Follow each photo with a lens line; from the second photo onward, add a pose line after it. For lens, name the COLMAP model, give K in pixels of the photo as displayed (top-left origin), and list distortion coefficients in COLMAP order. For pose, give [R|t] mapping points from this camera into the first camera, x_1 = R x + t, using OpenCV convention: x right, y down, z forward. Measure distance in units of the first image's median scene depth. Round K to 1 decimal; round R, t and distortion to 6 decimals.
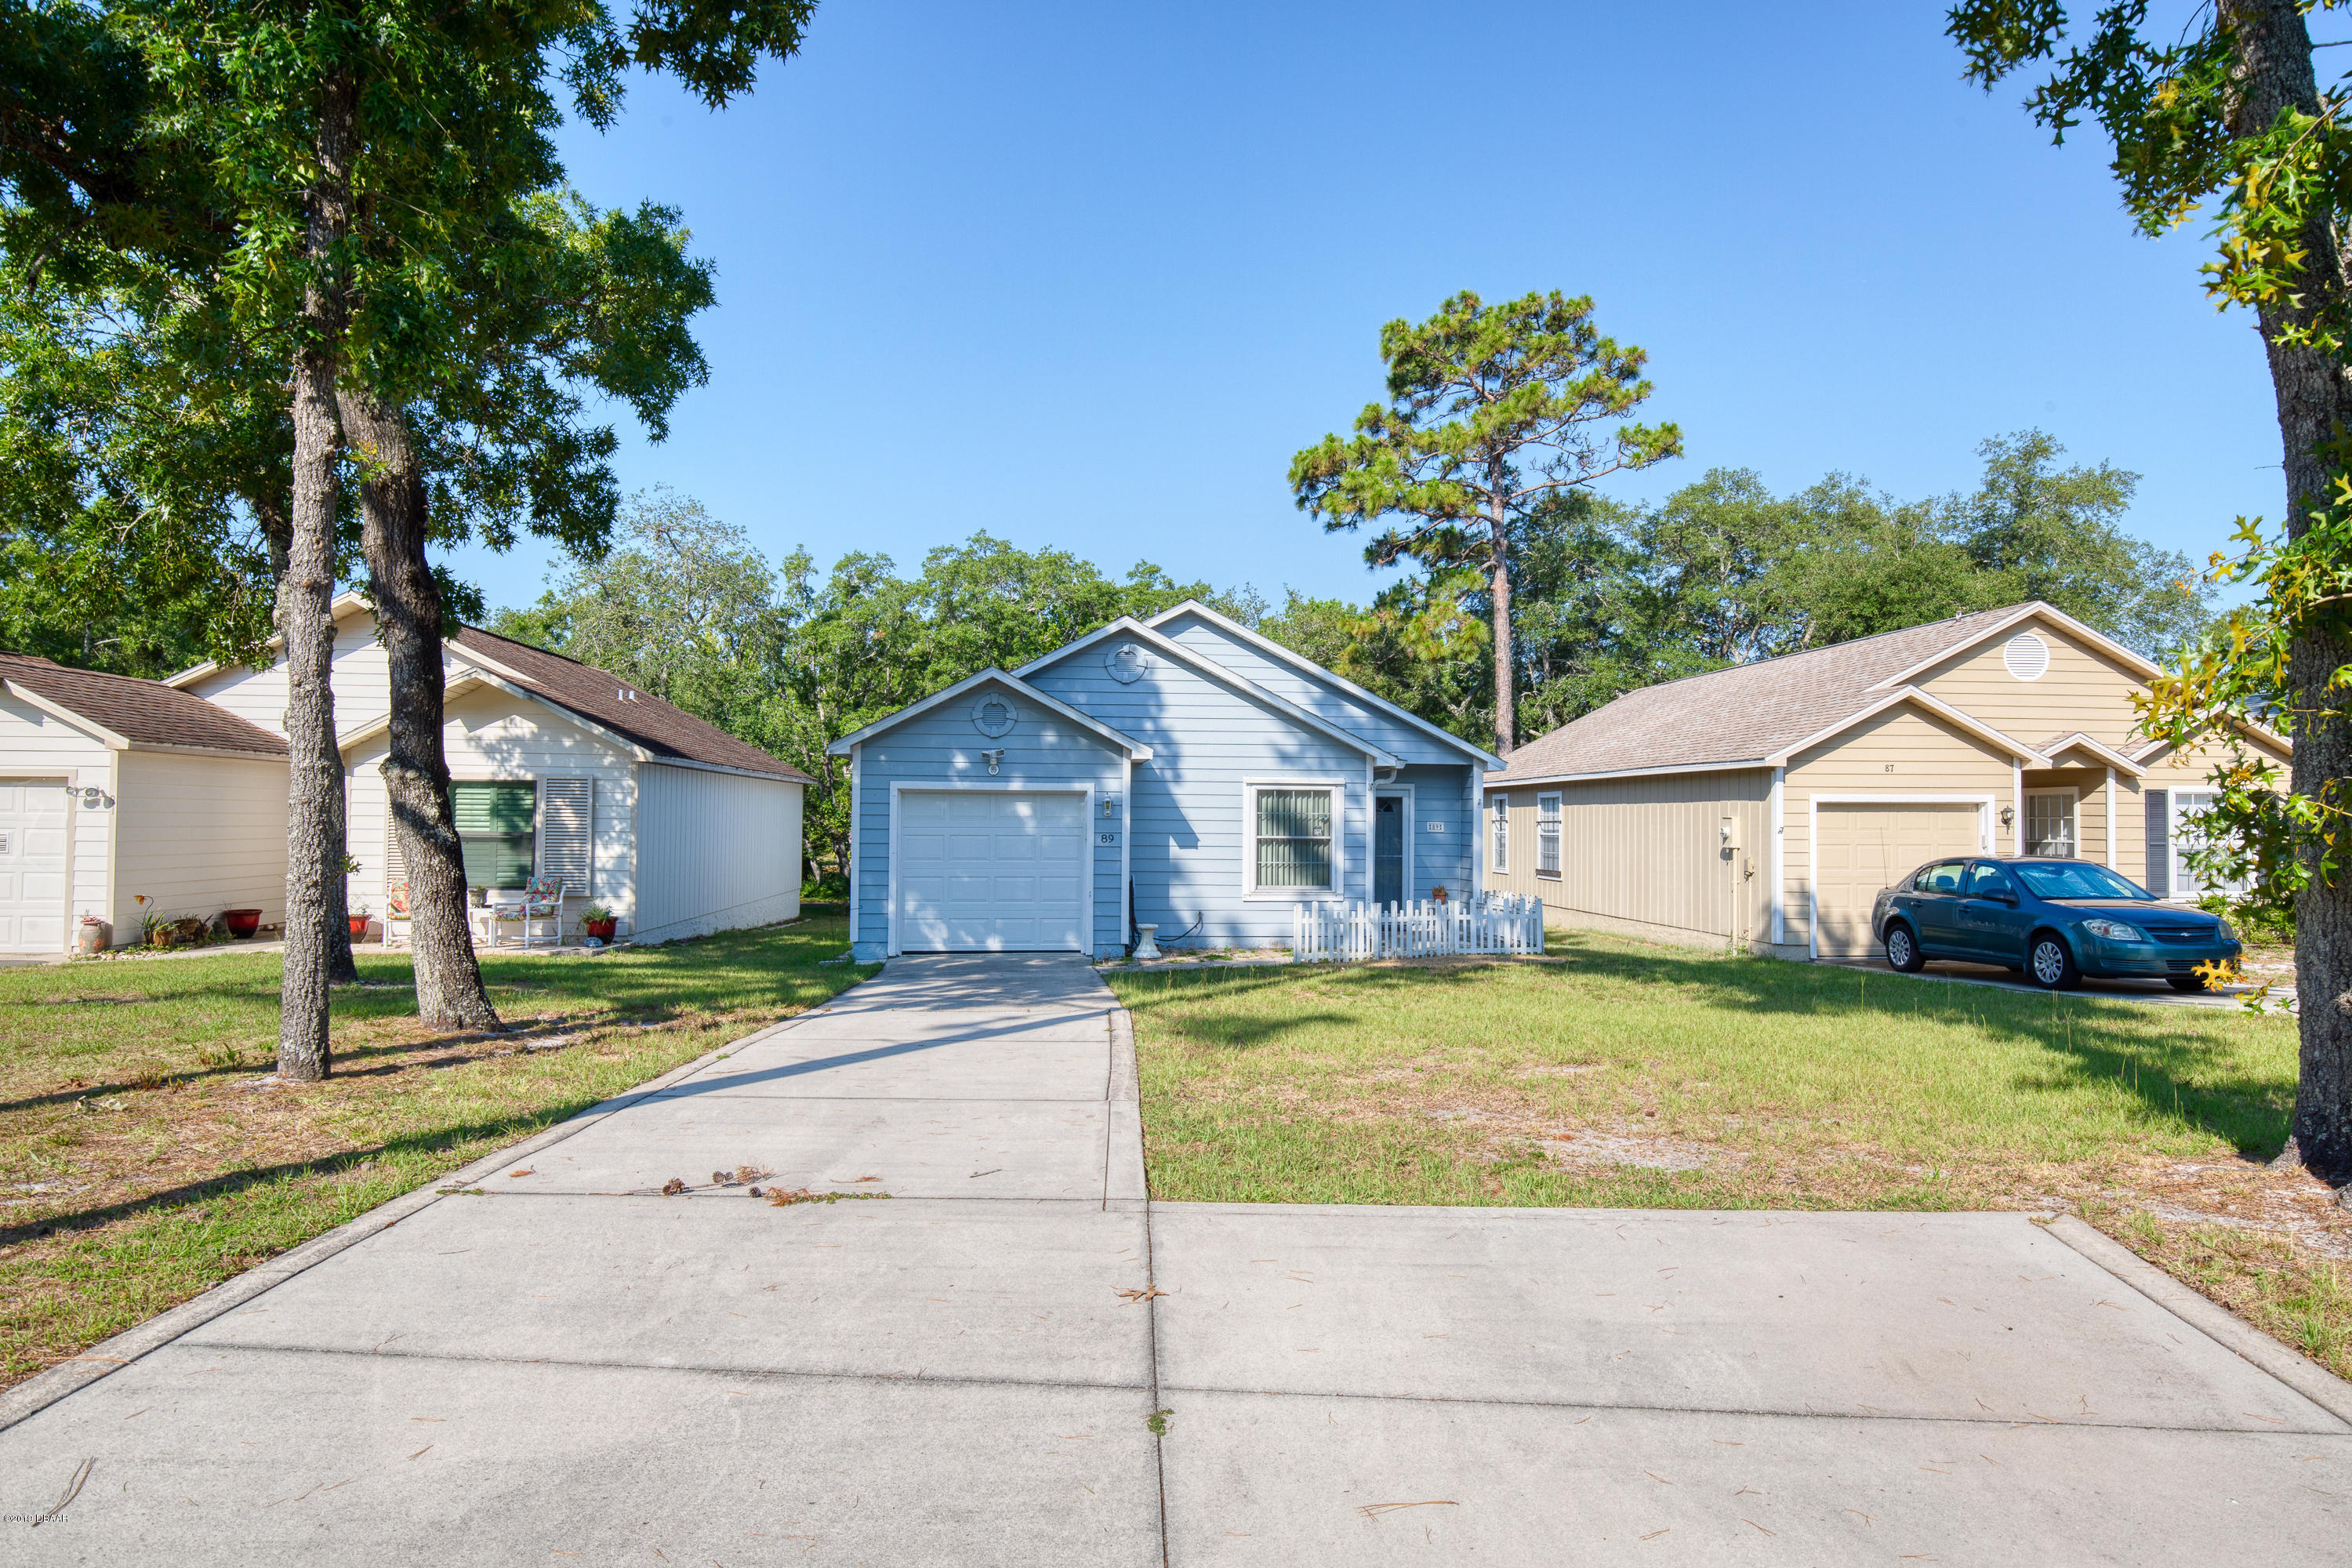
lens RADIAL K [[1490.3, 0, 1159.3], [0, 1490.3, 784.7], [0, 0, 1]] dist [-0.000650, -0.002317]
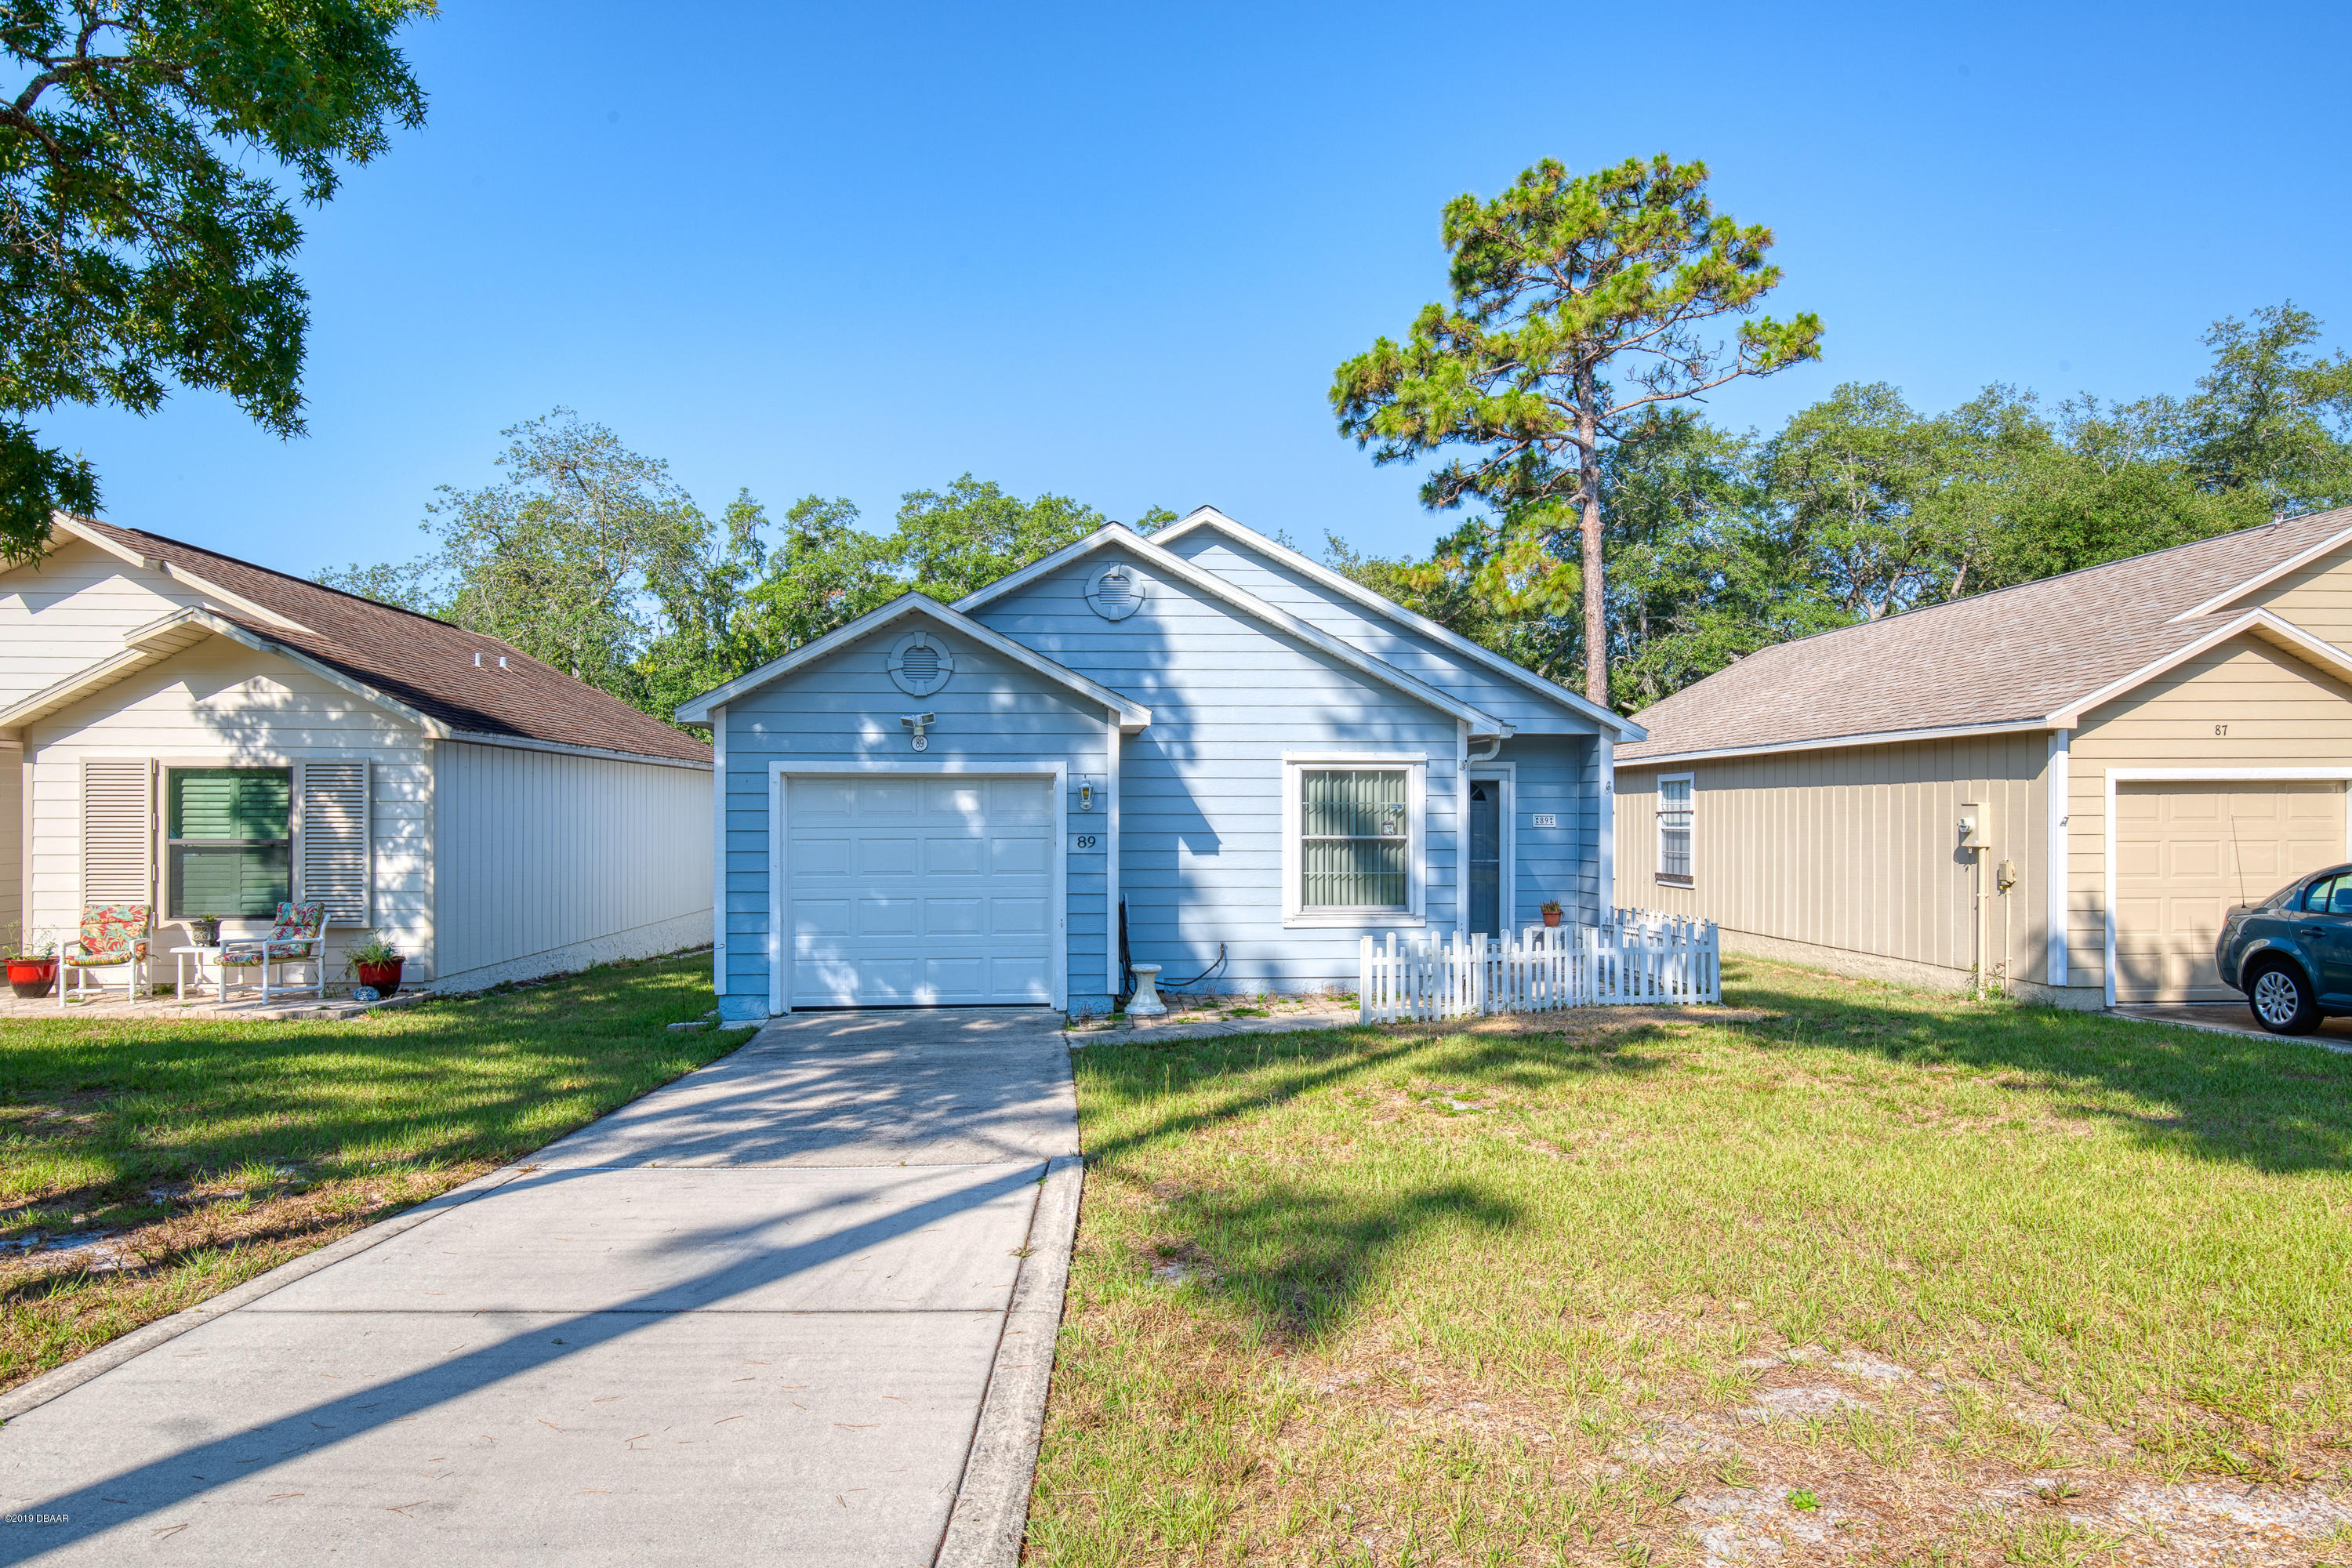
lens RADIAL K [[1490.3, 0, 1189.4], [0, 1490.3, 795.0], [0, 0, 1]] dist [-0.000650, -0.002317]
pose [[0.999961, -0.008805, -0.000592, 0.012186], [0.008811, 0.999903, 0.010757, 0.006723], [0.000497, -0.010762, 0.999942, 0.286850]]
